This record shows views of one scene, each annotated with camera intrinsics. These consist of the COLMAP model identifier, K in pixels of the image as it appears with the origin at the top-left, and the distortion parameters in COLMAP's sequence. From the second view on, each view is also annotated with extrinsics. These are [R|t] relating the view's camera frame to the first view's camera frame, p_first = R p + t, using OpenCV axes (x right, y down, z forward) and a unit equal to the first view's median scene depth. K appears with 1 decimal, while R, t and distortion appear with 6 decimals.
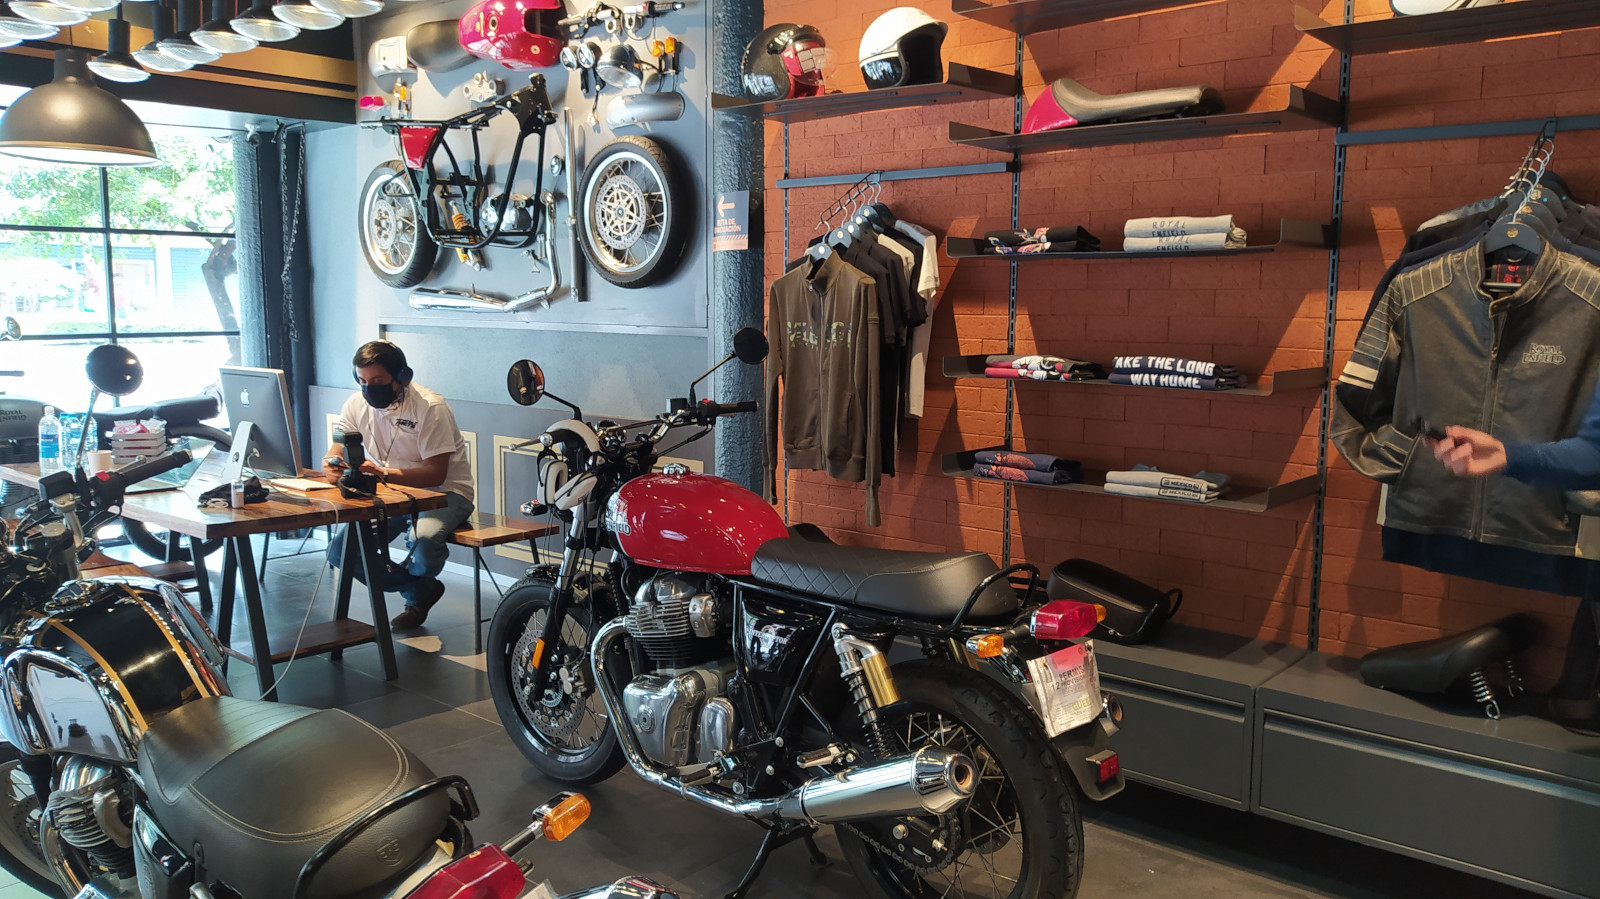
lens RADIAL K [[1212.2, 0, 791.9], [0, 1212.2, 443.6], [0, 0, 1]] dist [0.123221, -0.232934]
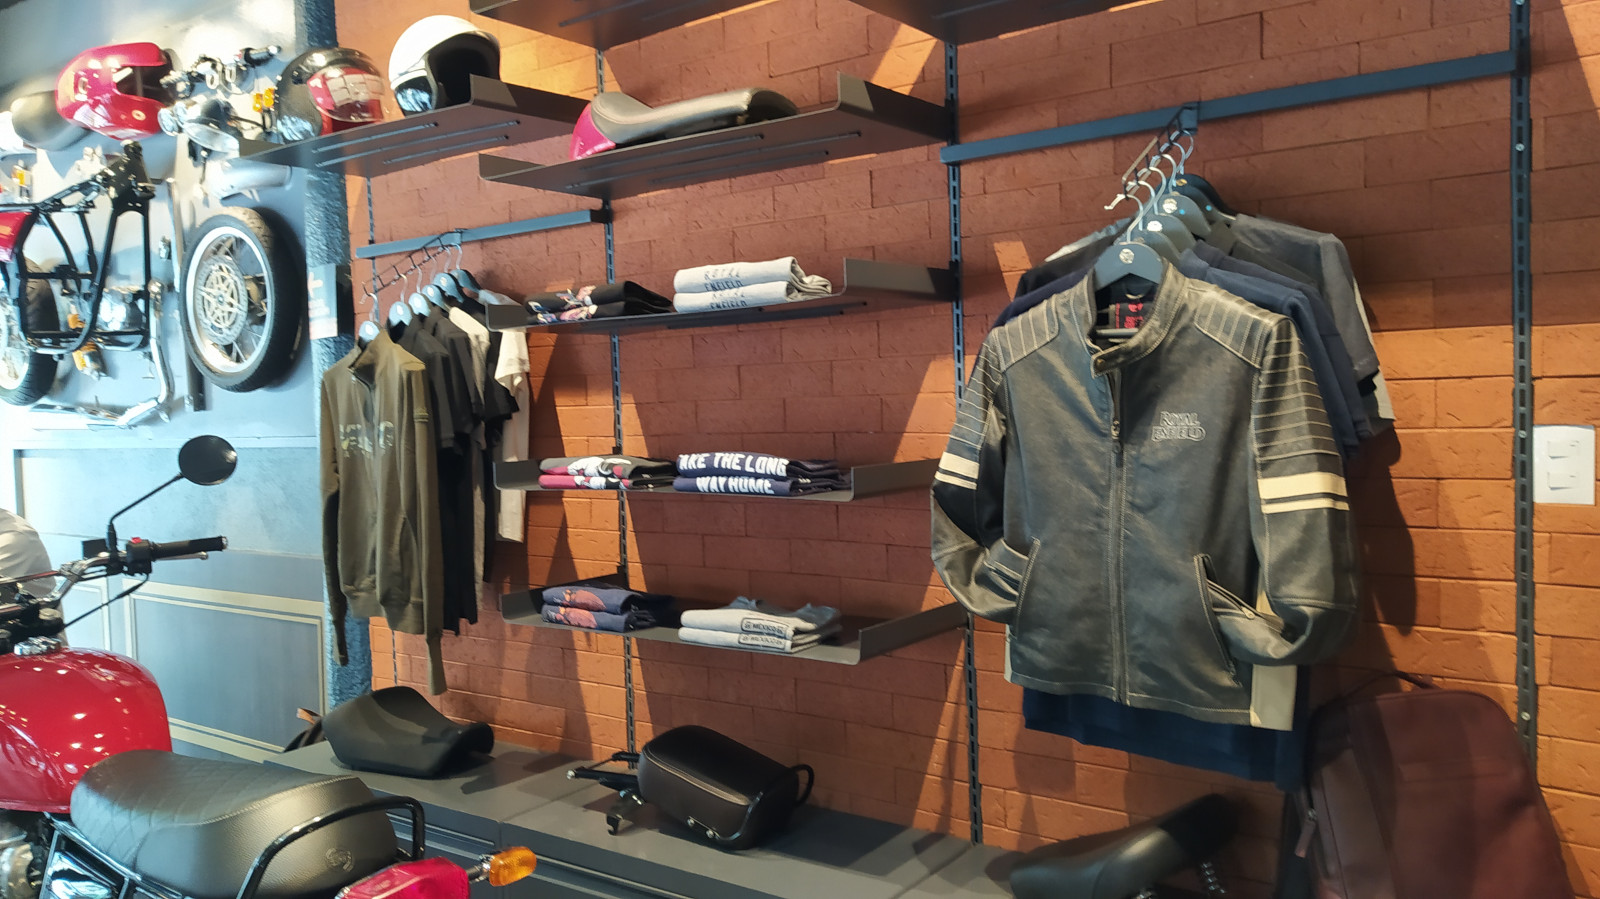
lens RADIAL K [[1212.2, 0, 791.9], [0, 1212.2, 443.6], [0, 0, 1]] dist [0.123221, -0.232934]
pose [[0.996834, -0.044046, 0.066200, 0.274753], [0.049316, 0.995558, -0.080198, -0.015332], [-0.062373, 0.083208, 0.994578, 0.260602]]
